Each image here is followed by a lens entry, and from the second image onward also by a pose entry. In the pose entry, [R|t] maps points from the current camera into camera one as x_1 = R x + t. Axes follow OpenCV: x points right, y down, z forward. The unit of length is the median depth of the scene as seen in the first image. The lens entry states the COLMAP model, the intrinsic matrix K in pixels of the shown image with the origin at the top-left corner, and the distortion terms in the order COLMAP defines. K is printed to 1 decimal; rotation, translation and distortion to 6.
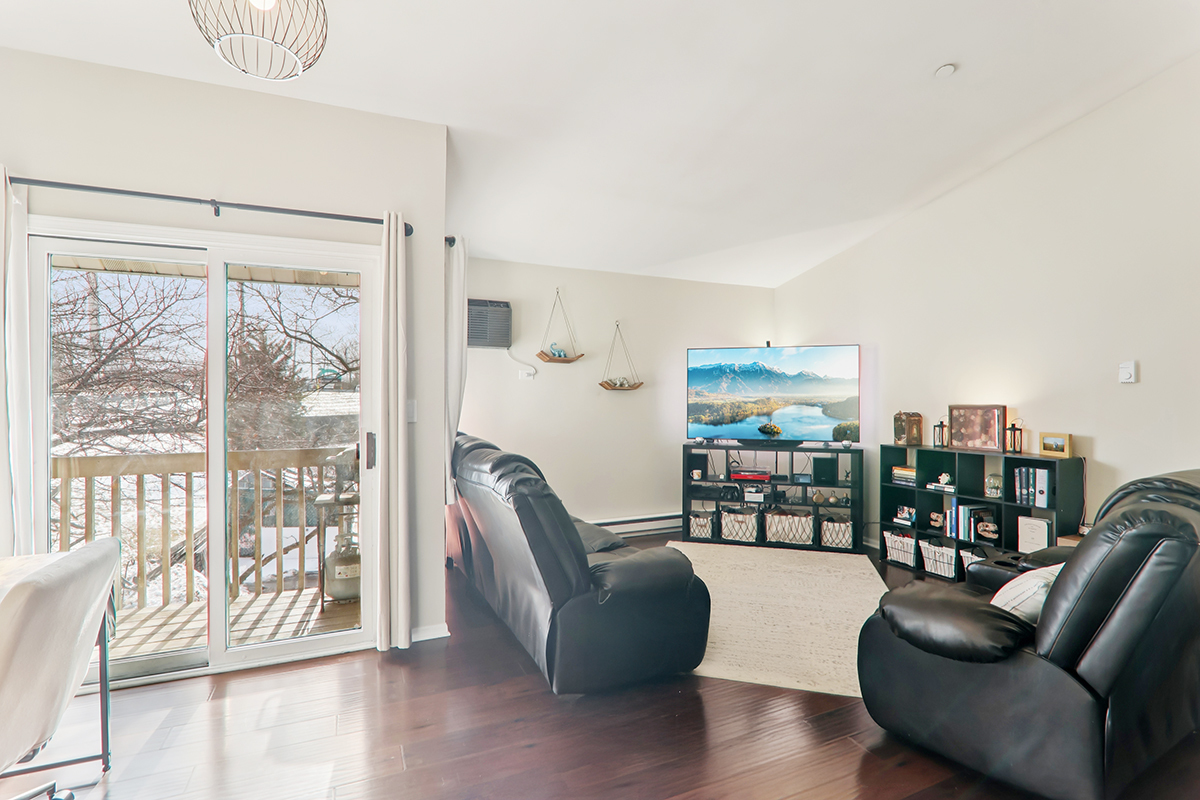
lens RADIAL K [[553.1, 0, 602.3], [0, 553.1, 395.6], [0, 0, 1]] dist [-0.016005, 0.000827]
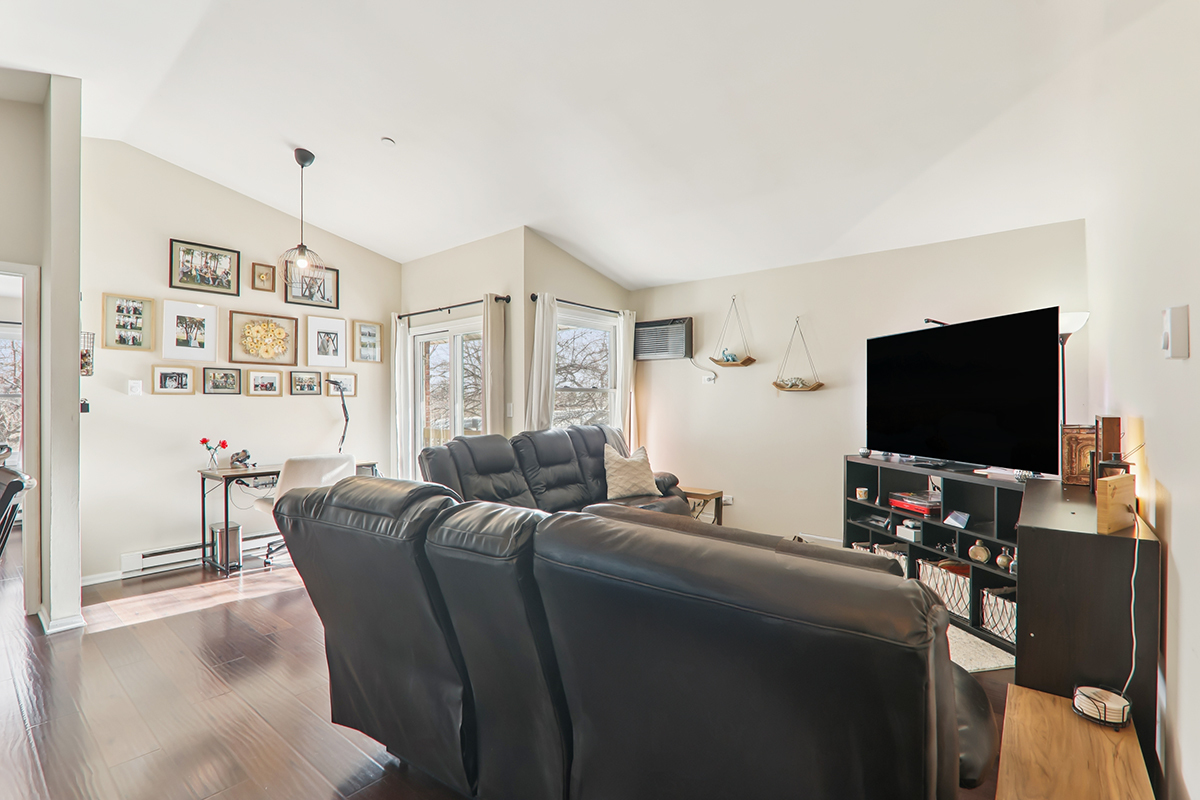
lens RADIAL K [[553.1, 0, 599.2], [0, 553.1, 399.9], [0, 0, 1]] dist [-0.016005, 0.000827]
pose [[0.451097, -0.006038, -0.892454, 0.820648], [0.010880, 0.999940, -0.001266, 0.002139], [0.892408, -0.009139, 0.451136, 0.334049]]
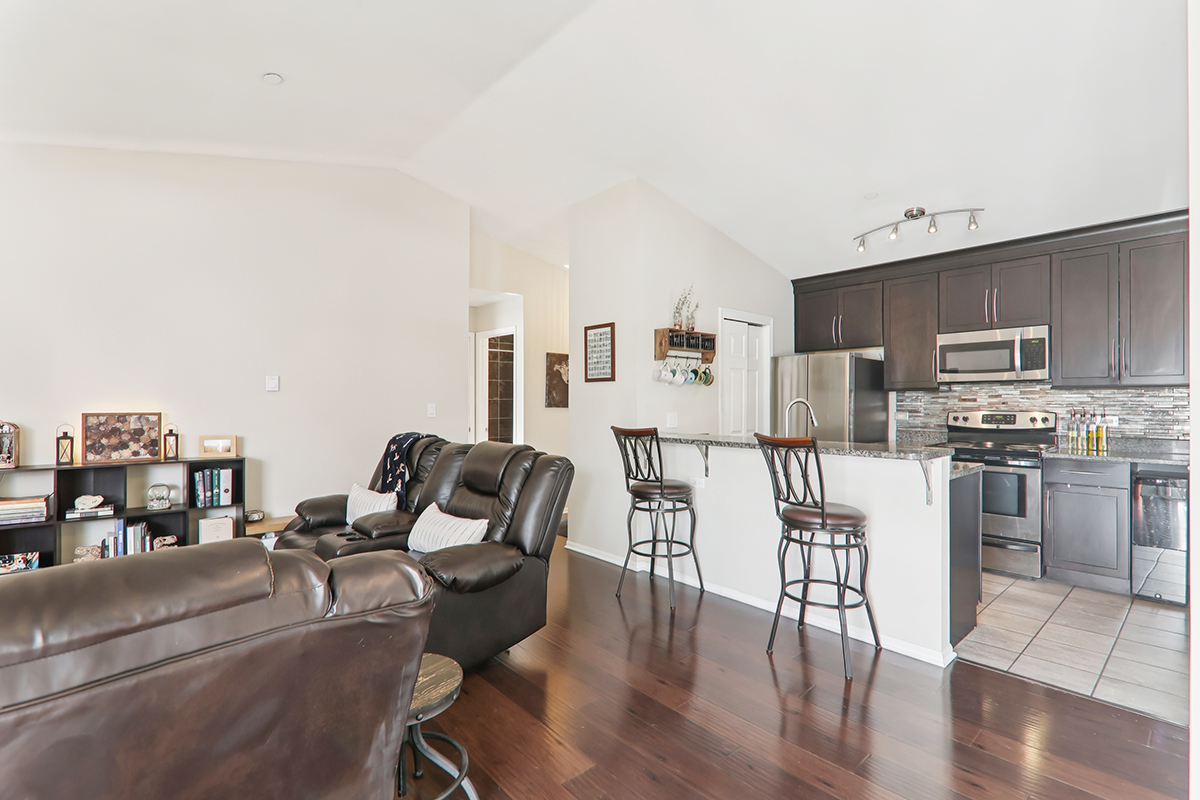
lens RADIAL K [[553.1, 0, 597.3], [0, 553.1, 406.8], [0, 0, 1]] dist [-0.016005, 0.000827]
pose [[-0.279643, -0.004765, 0.960092, -0.333090], [-0.008232, 0.999963, 0.002565, 0.002219], [-0.960069, -0.007186, -0.279671, 0.464964]]
